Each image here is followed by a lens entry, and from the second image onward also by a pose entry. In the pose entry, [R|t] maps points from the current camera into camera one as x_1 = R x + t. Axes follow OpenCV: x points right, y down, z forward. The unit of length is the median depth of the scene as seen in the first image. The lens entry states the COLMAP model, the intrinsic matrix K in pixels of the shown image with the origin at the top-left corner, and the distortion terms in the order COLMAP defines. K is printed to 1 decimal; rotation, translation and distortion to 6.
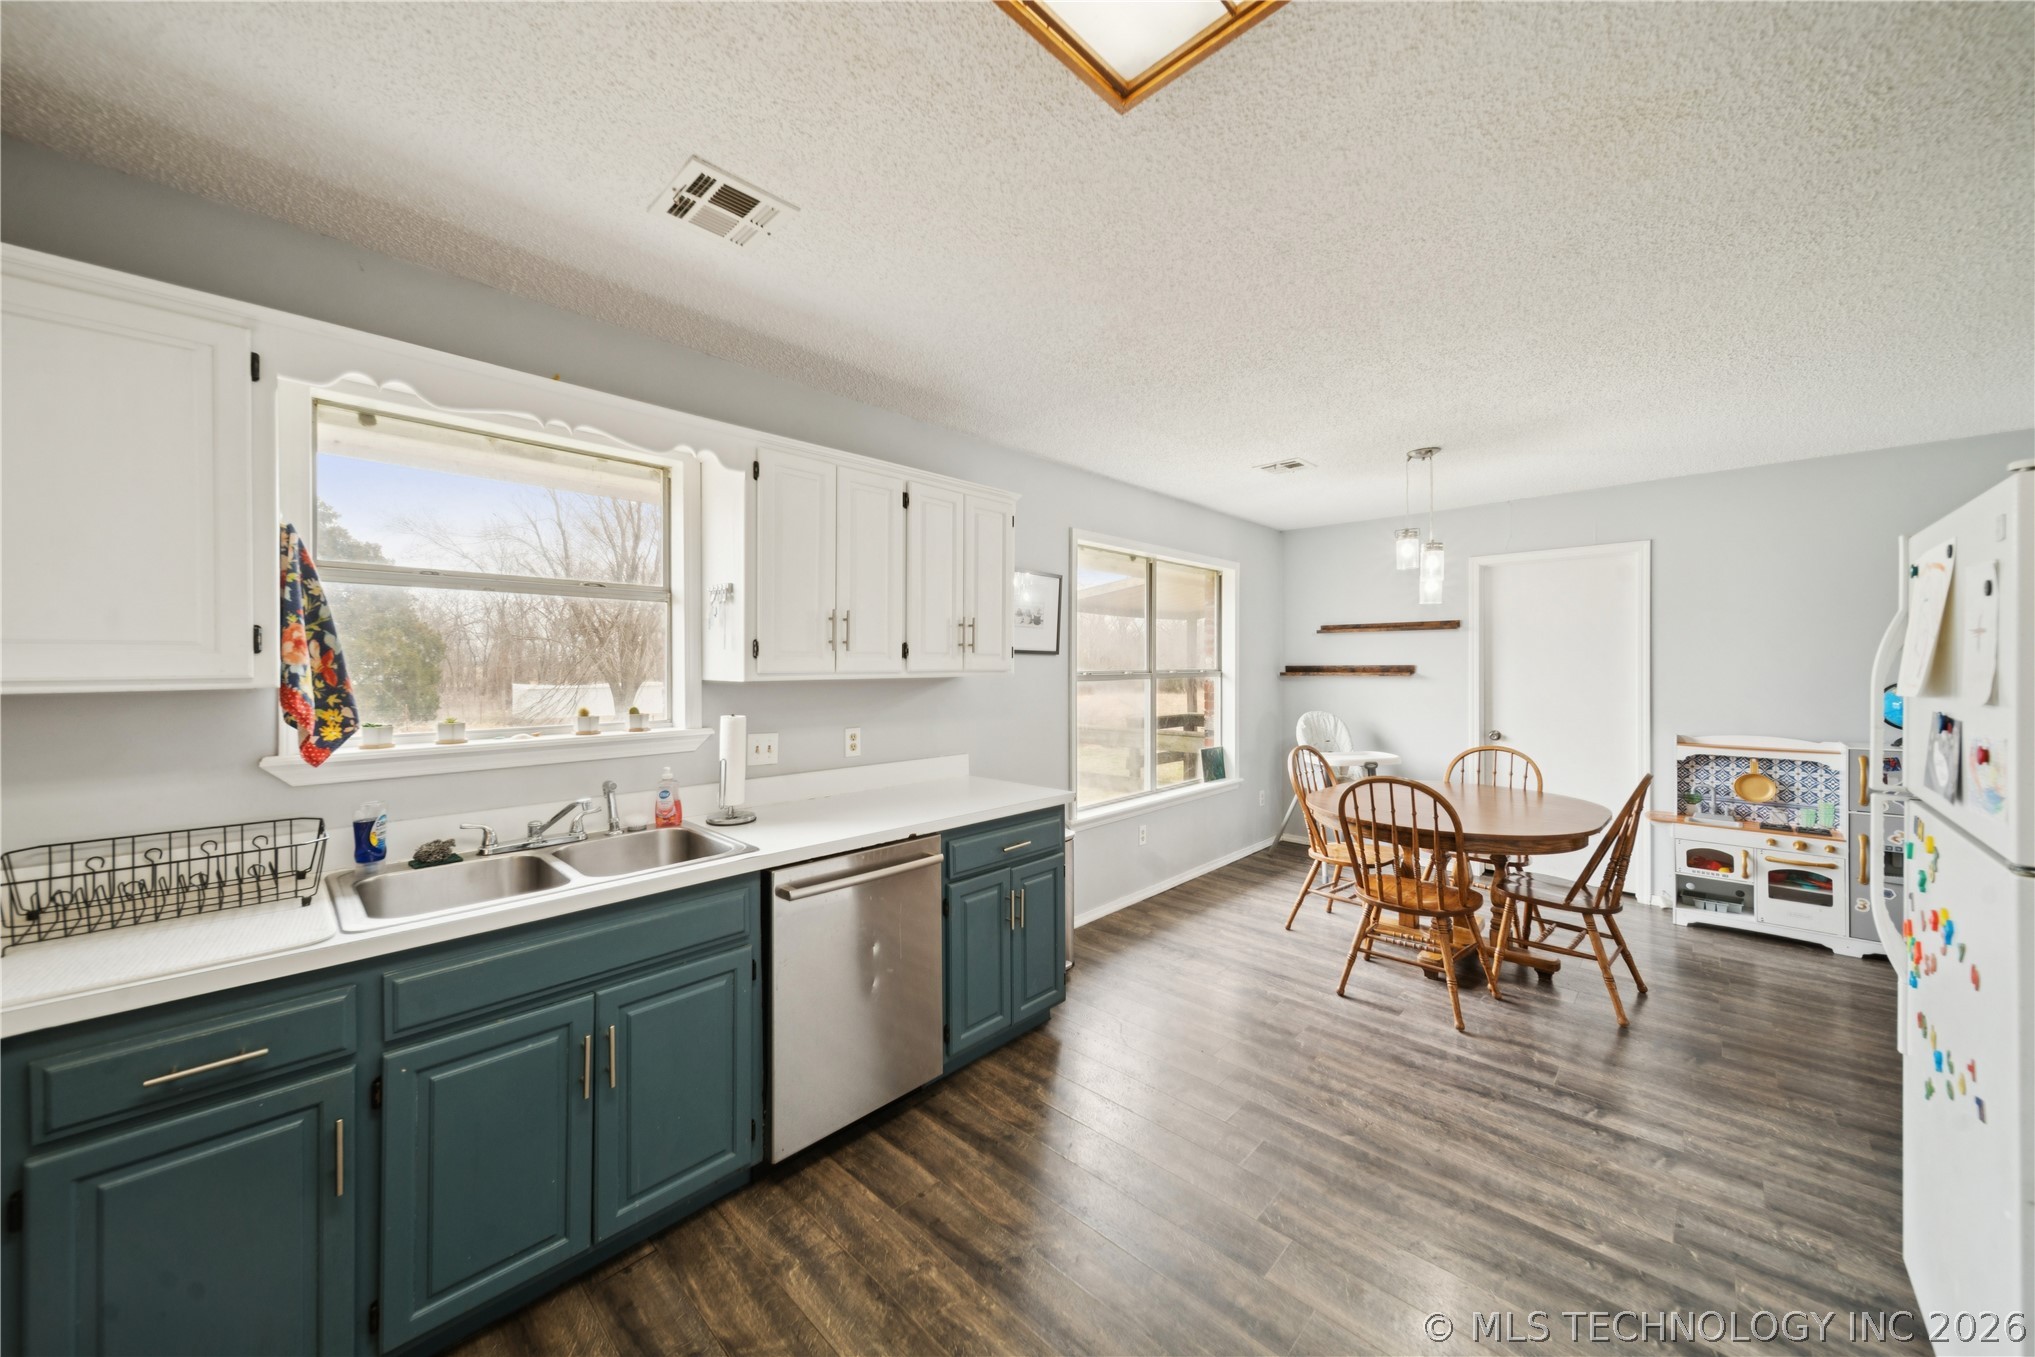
lens RADIAL K [[719.3, 0, 994.1], [0, 719.3, 668.8], [0, 0, 1]] dist [0.006656, -0.000782]
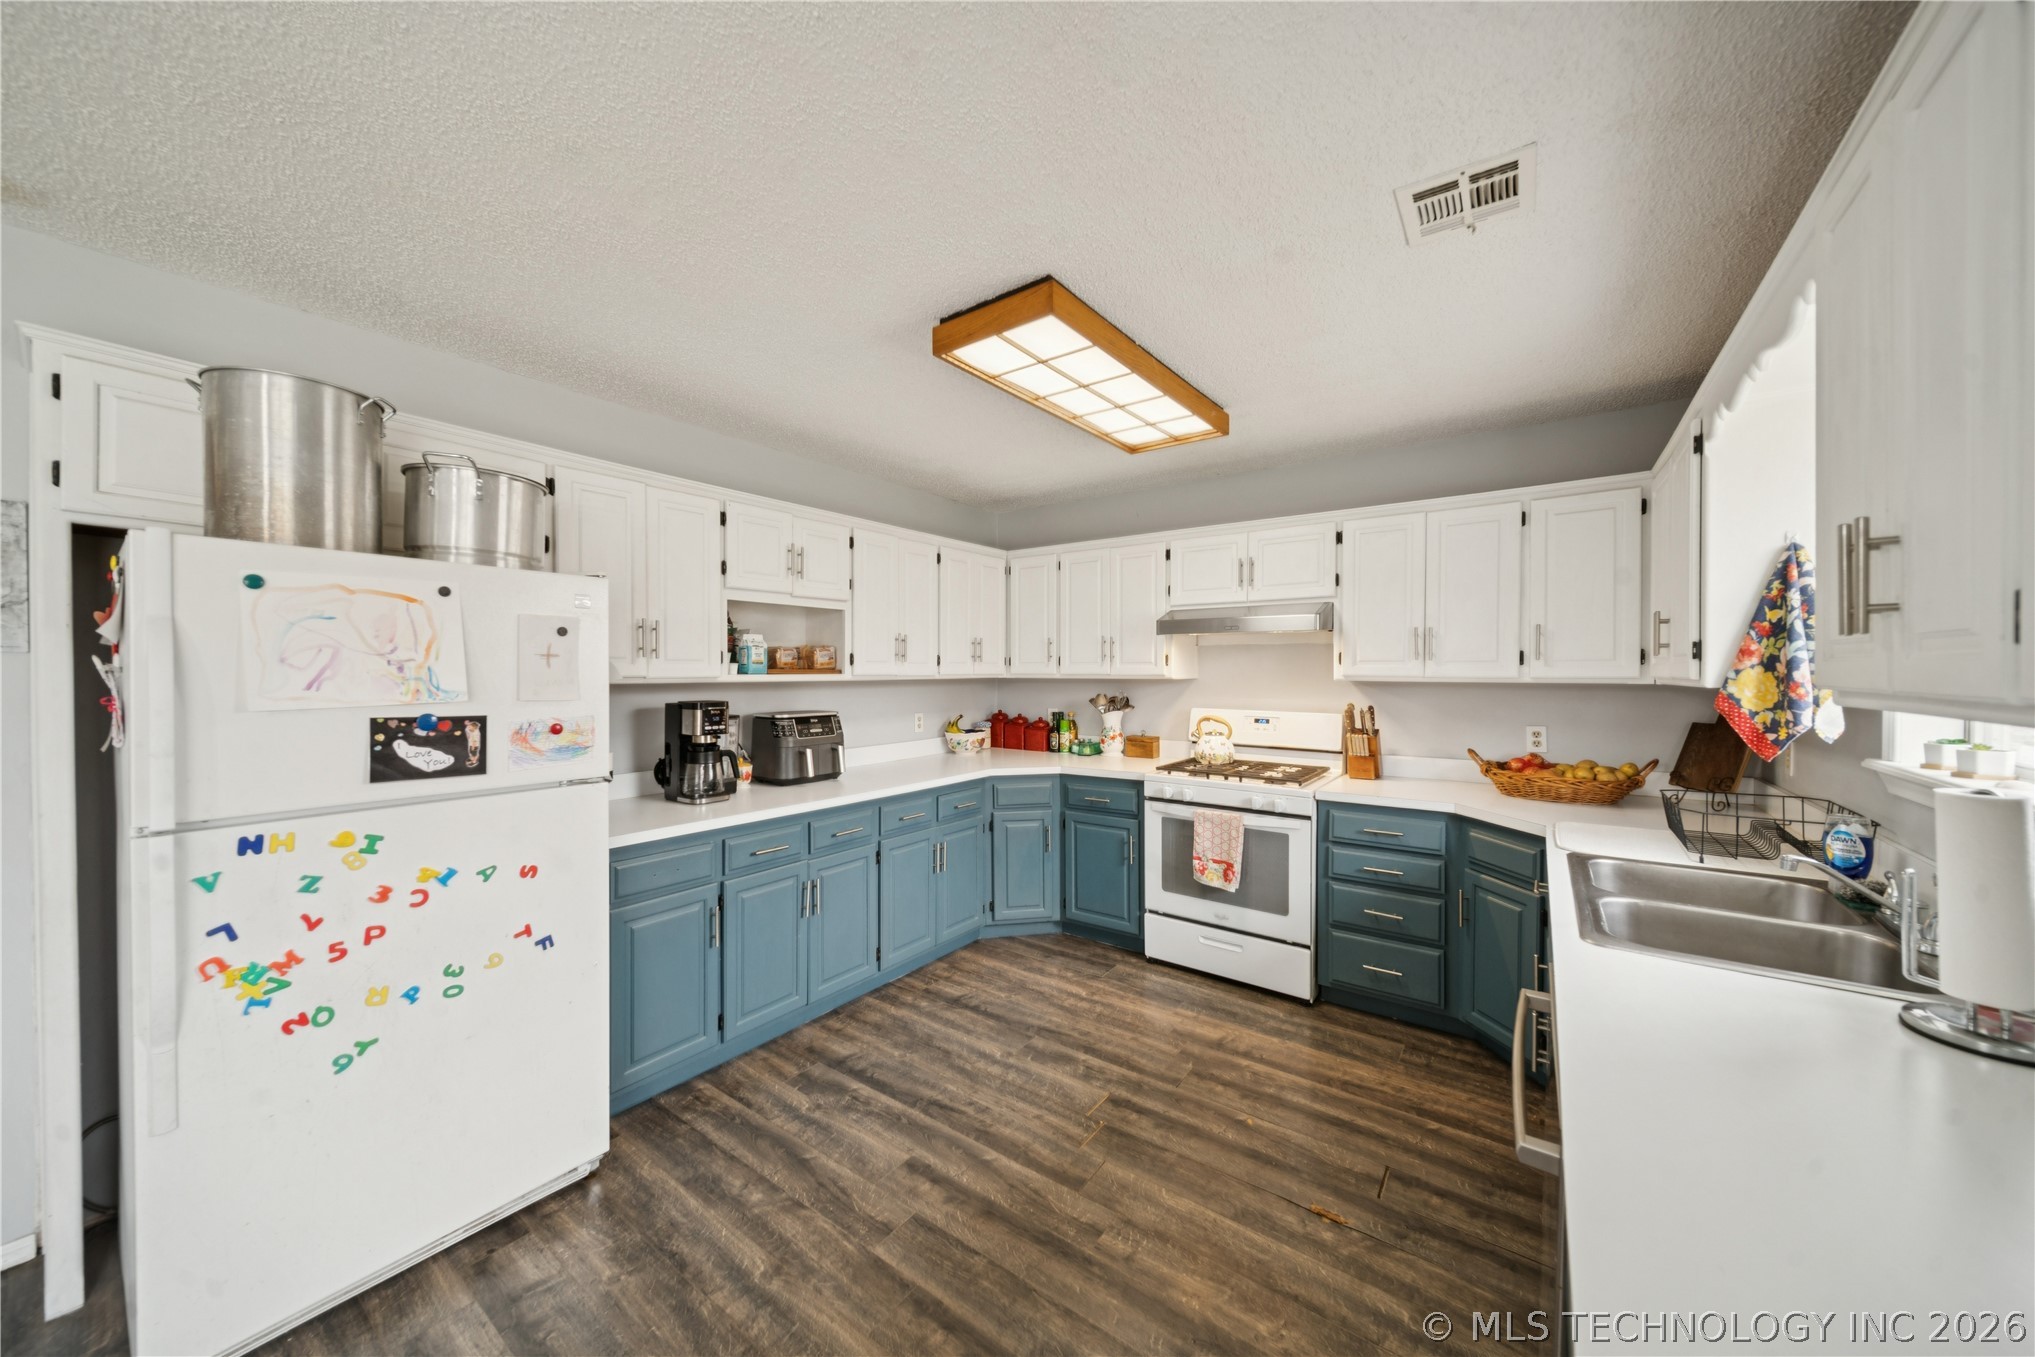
lens RADIAL K [[719.3, 0, 1004.6], [0, 719.3, 678.8], [0, 0, 1]] dist [0.006656, -0.000782]
pose [[-0.989661, 0.006763, -0.143264, 0.220986], [0.004077, 0.999811, 0.019034, -0.010175], [0.143366, 0.018253, -0.989501, 1.109556]]
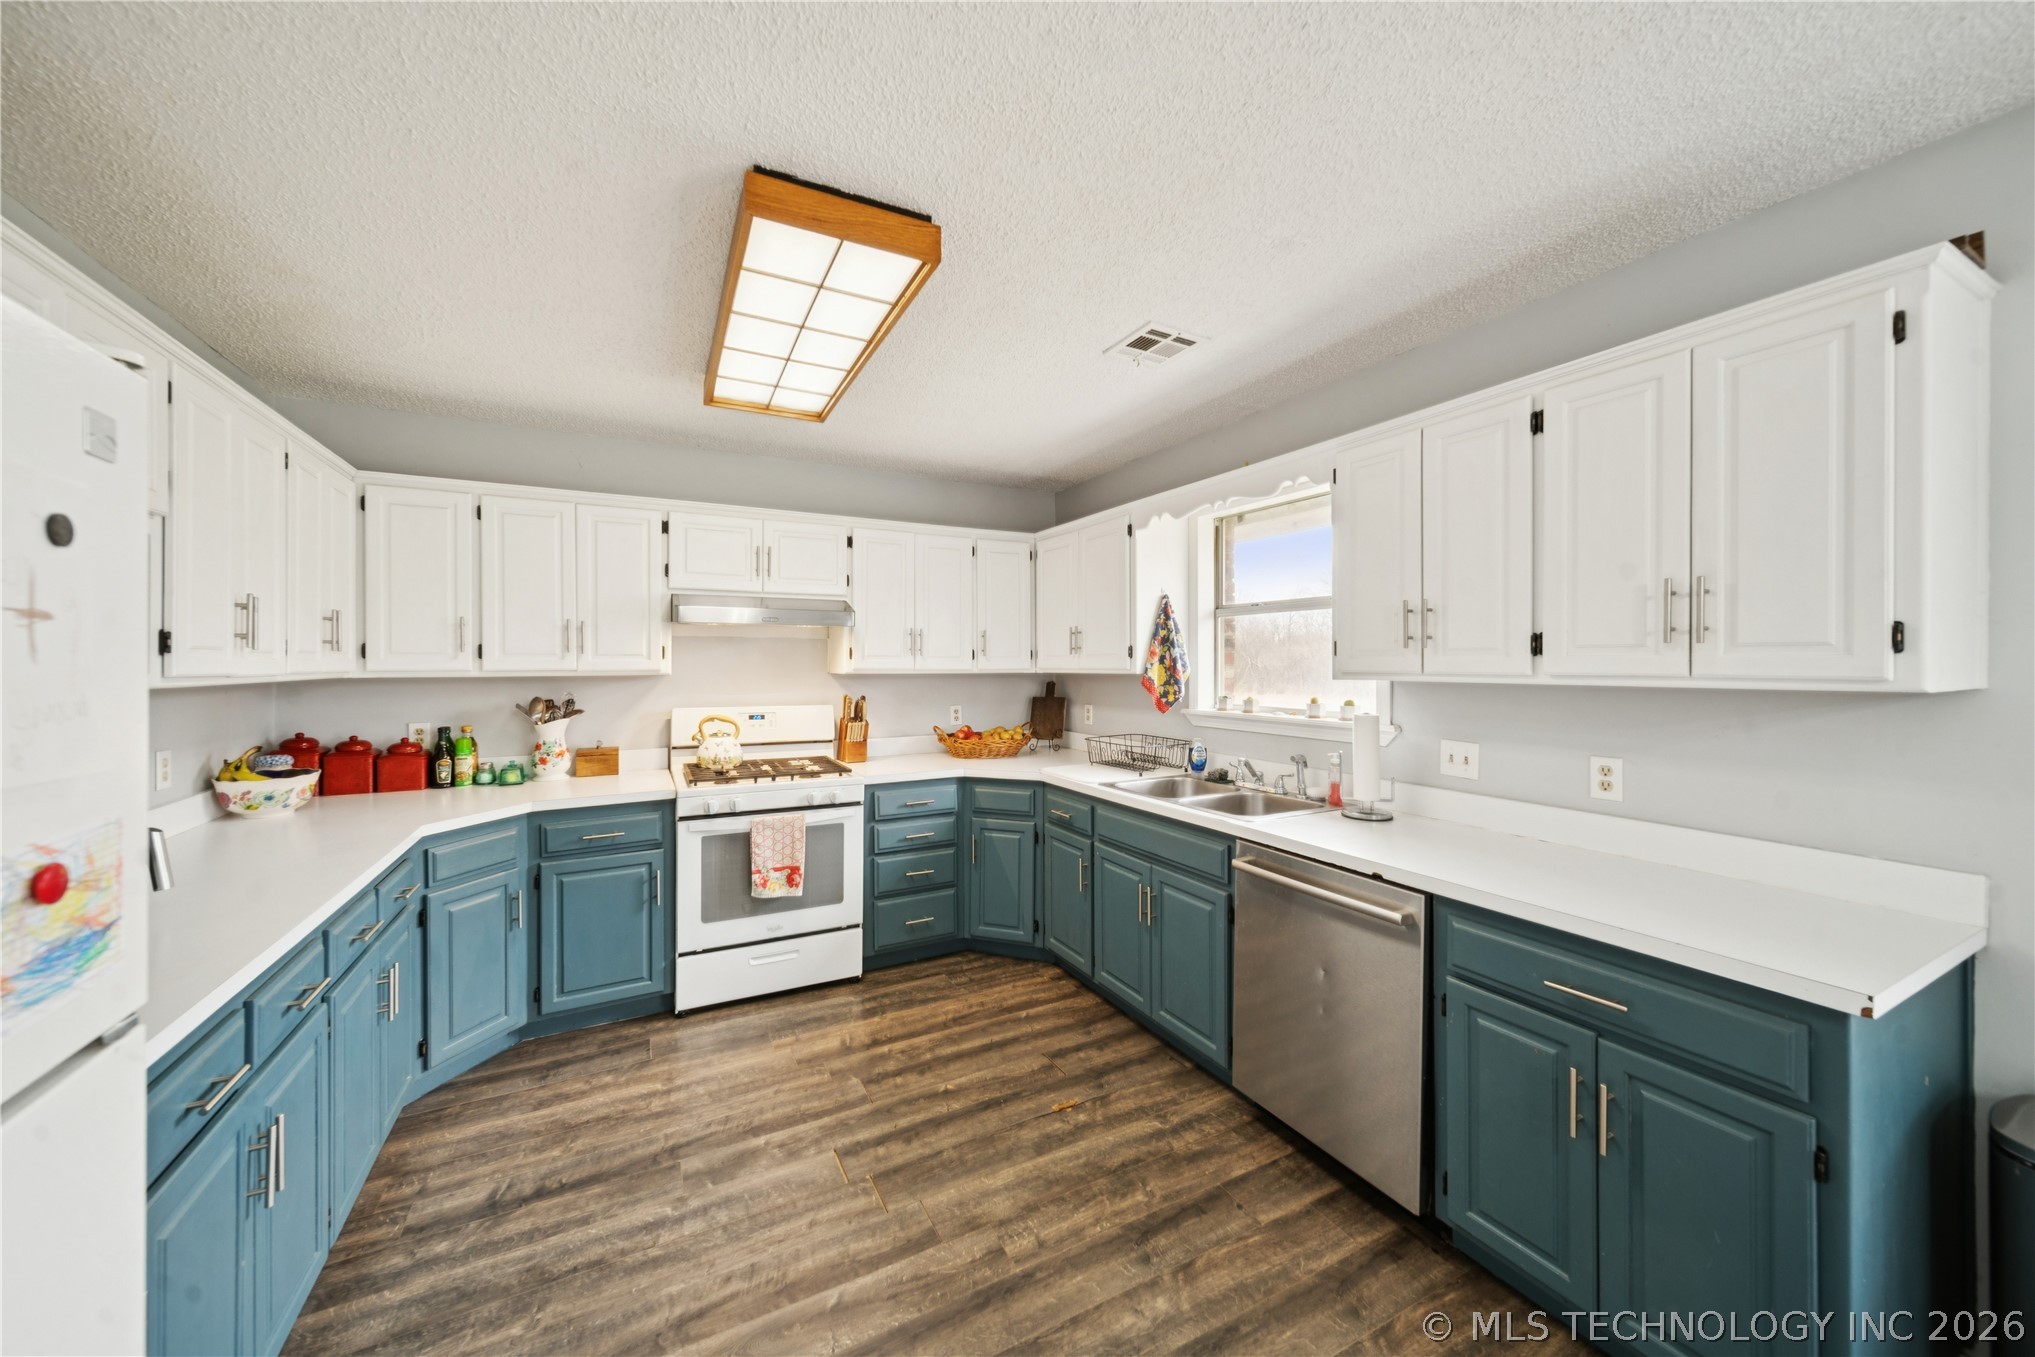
lens RADIAL K [[719.3, 0, 1003.1], [0, 719.3, 663.5], [0, 0, 1]] dist [0.006656, -0.000782]
pose [[-0.302531, 0.006323, -0.953119, 0.636373], [-0.002022, 0.999971, 0.007276, -0.010433], [0.953137, 0.004128, -0.302509, 0.677095]]
